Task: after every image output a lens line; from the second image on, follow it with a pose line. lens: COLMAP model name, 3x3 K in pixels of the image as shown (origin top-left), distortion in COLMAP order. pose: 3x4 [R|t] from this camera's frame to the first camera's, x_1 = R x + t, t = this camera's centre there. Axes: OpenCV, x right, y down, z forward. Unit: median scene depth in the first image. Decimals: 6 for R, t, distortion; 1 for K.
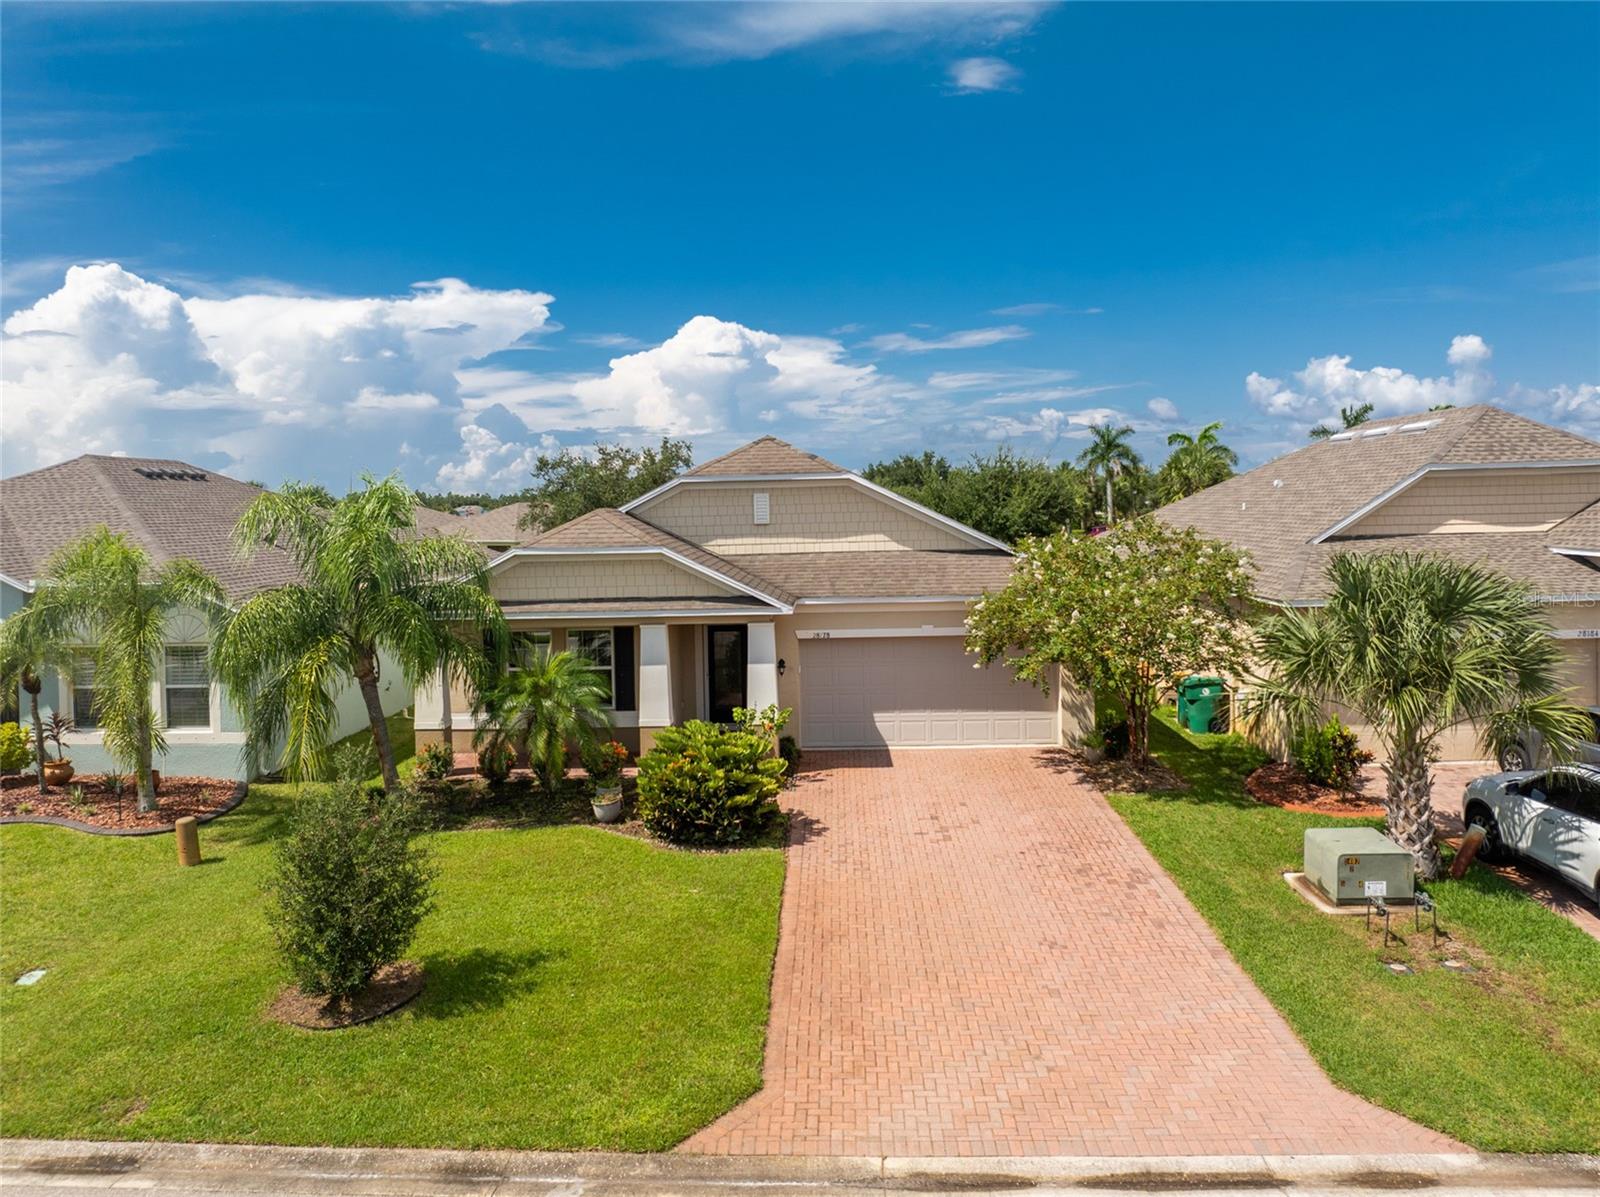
lens RADIAL K [[1182.1, 0, 771.9], [0, 1182.1, 530.3], [0, 0, 1]] dist [-0.039007, 0.008708]
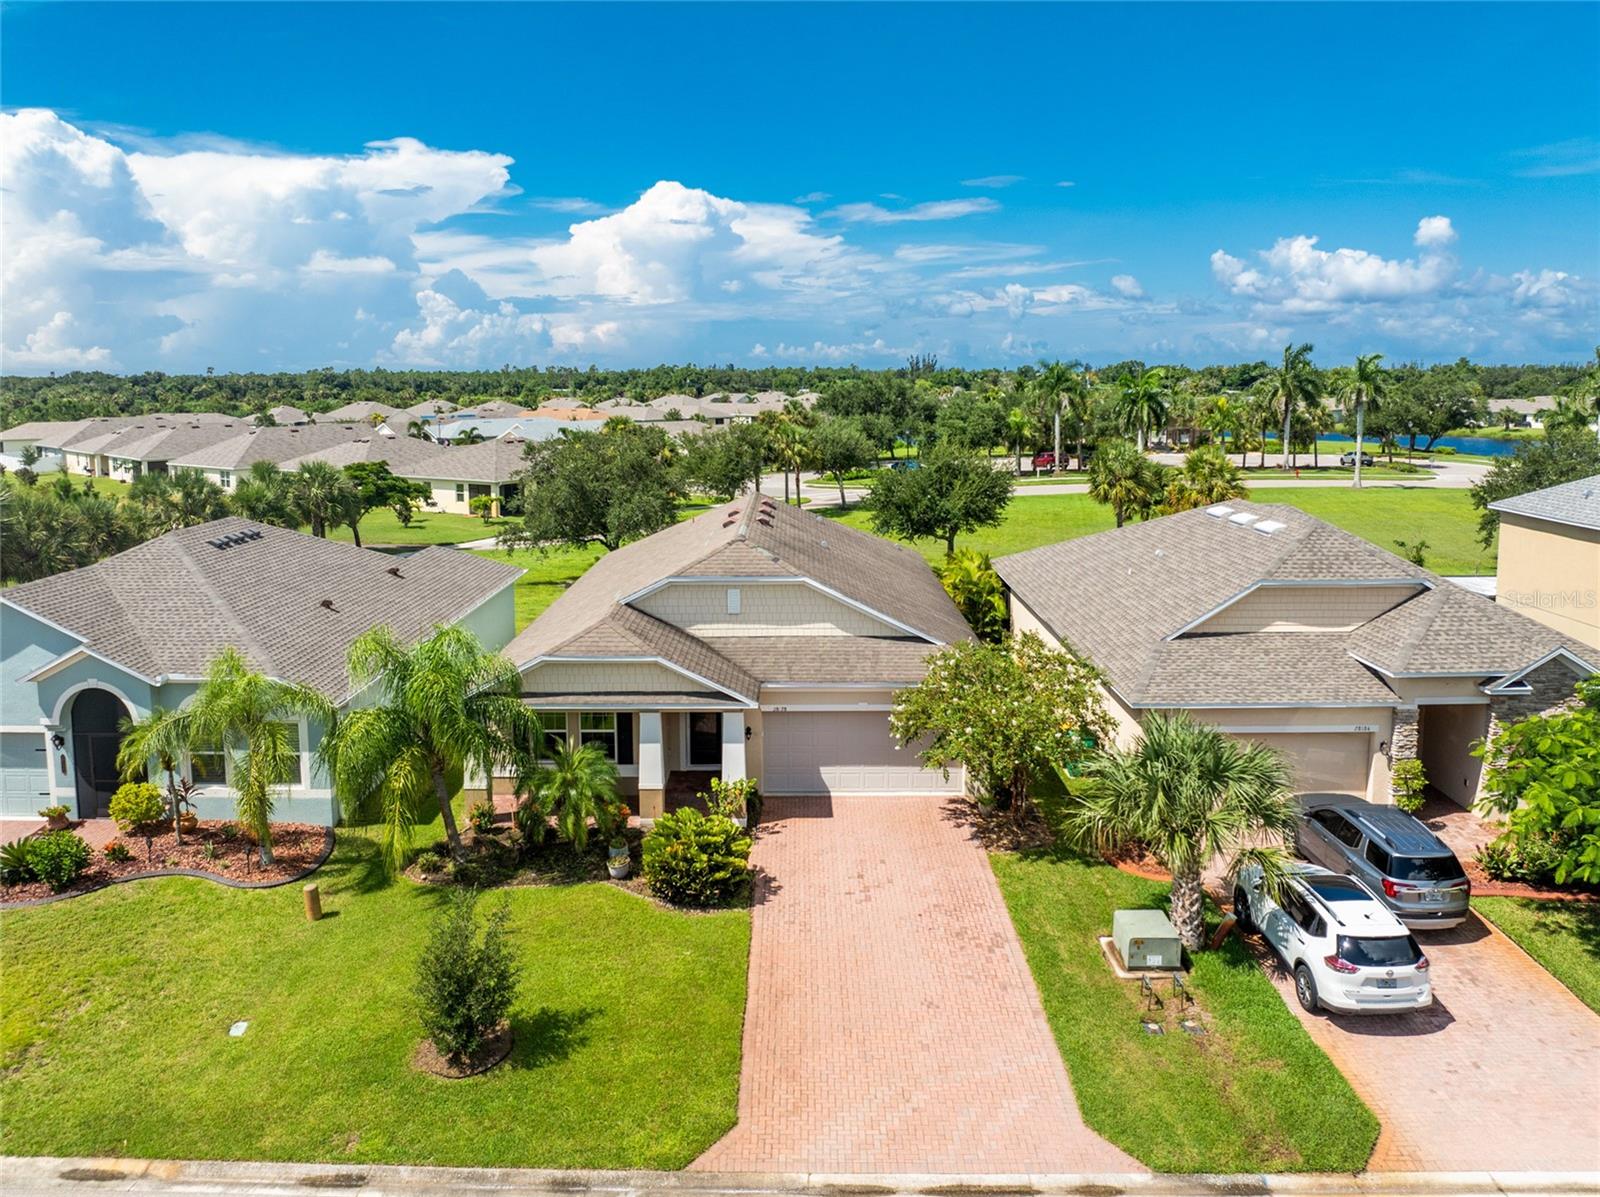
lens RADIAL K [[1182.1, 0, 771.9], [0, 1182.1, 530.3], [0, 0, 1]] dist [-0.039007, 0.008708]
pose [[0.999324, 0.013682, 0.034123, -0.015611], [-0.017321, 0.993920, 0.108738, -0.297379], [-0.032428, -0.109255, 0.993485, -0.302146]]
